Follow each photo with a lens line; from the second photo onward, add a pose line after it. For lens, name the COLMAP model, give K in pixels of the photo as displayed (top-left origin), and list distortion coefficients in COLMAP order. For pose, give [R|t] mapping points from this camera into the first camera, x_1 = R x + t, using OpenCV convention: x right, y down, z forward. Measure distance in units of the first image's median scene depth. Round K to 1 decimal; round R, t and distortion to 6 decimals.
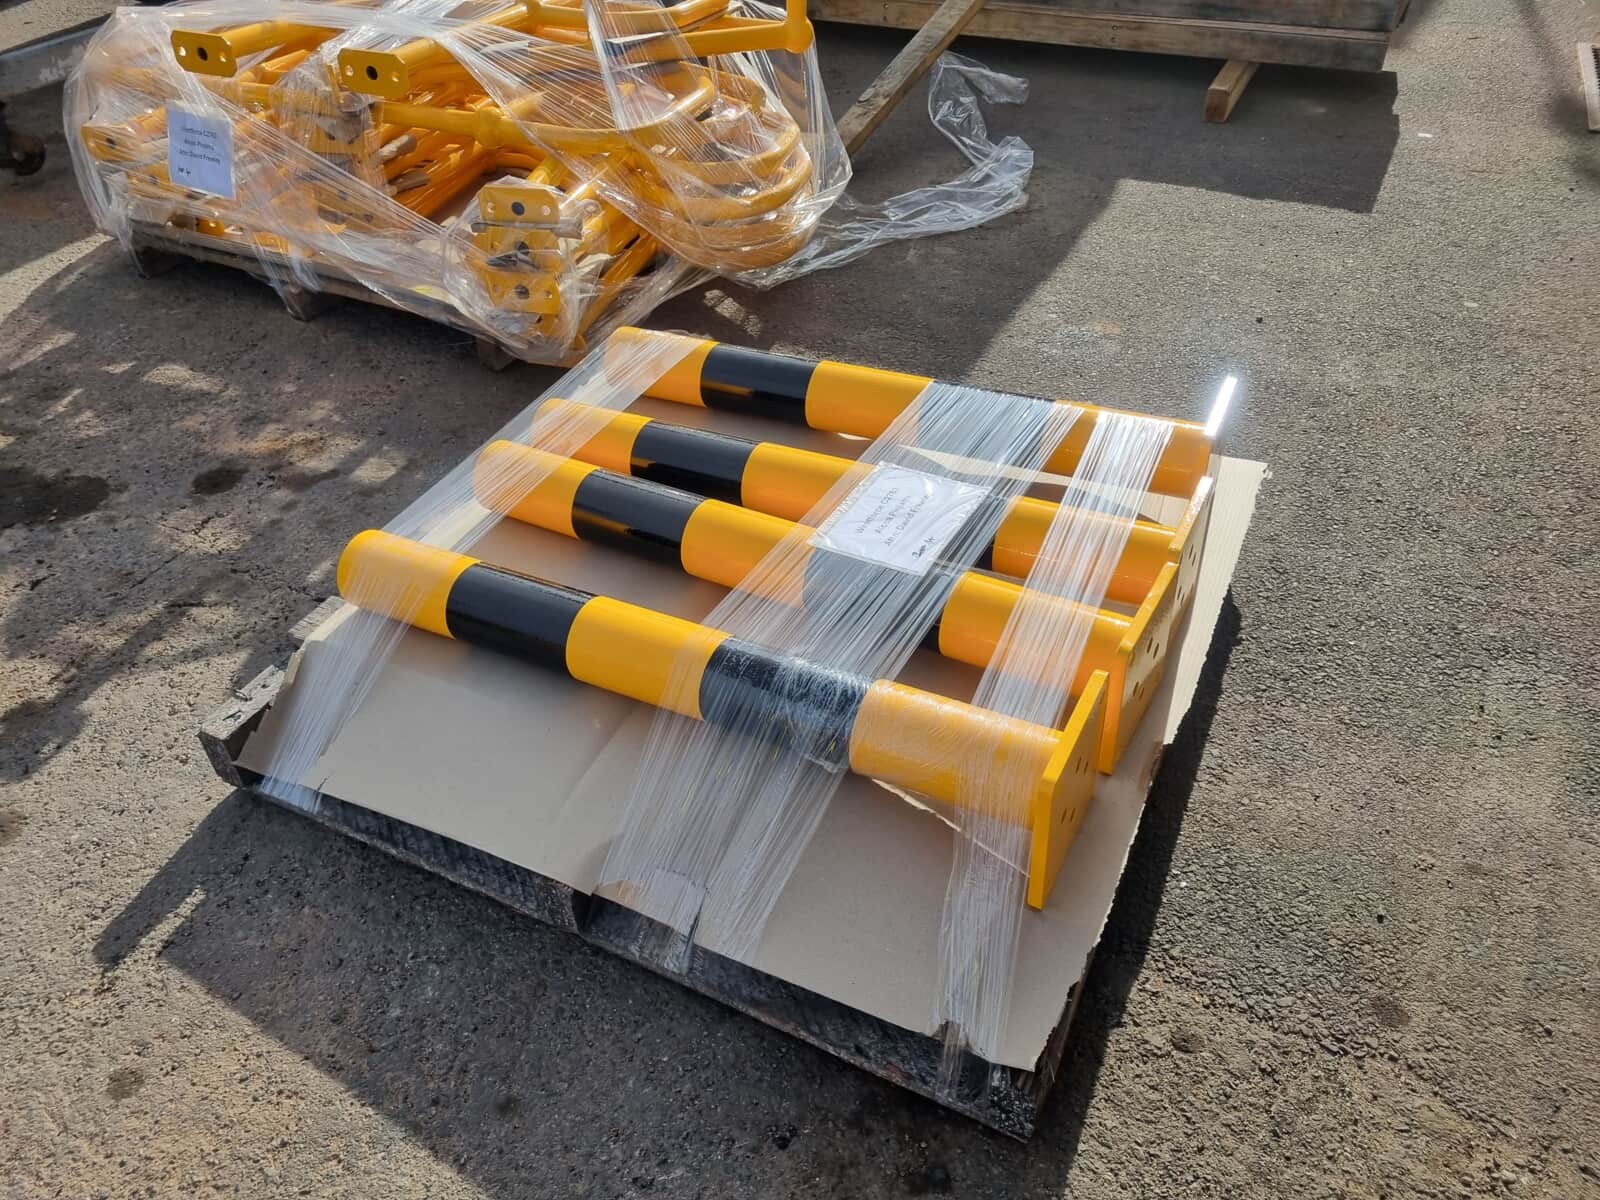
lens RADIAL K [[1197.2, 0, 775.1], [0, 1197.2, 609.6], [0, 0, 1]] dist [0.058625, -0.045587]
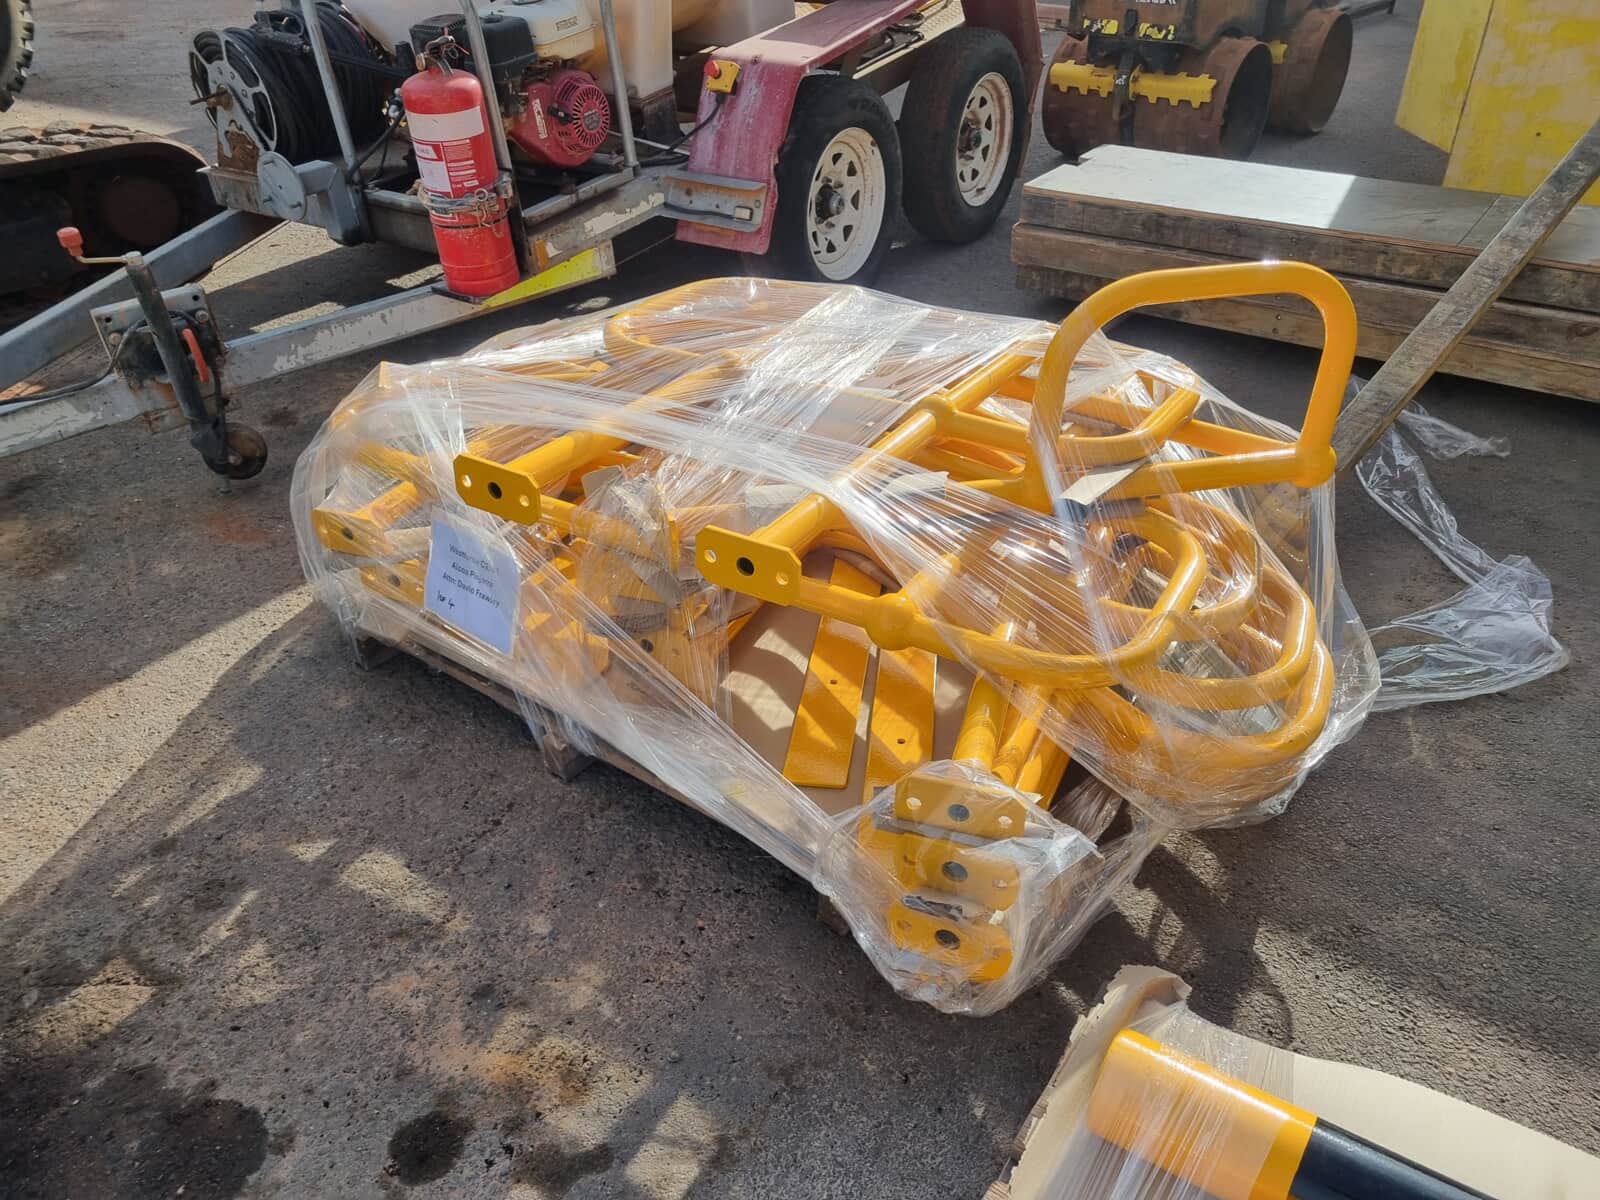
lens RADIAL K [[1197.2, 0, 805.1], [0, 1197.2, 607.6], [0, 0, 1]] dist [0.058625, -0.045587]
pose [[0.991154, 0.091762, -0.095878, -0.204239], [-0.101528, 0.989538, -0.102499, -0.308882], [0.085469, 0.111326, 0.990102, 0.314646]]
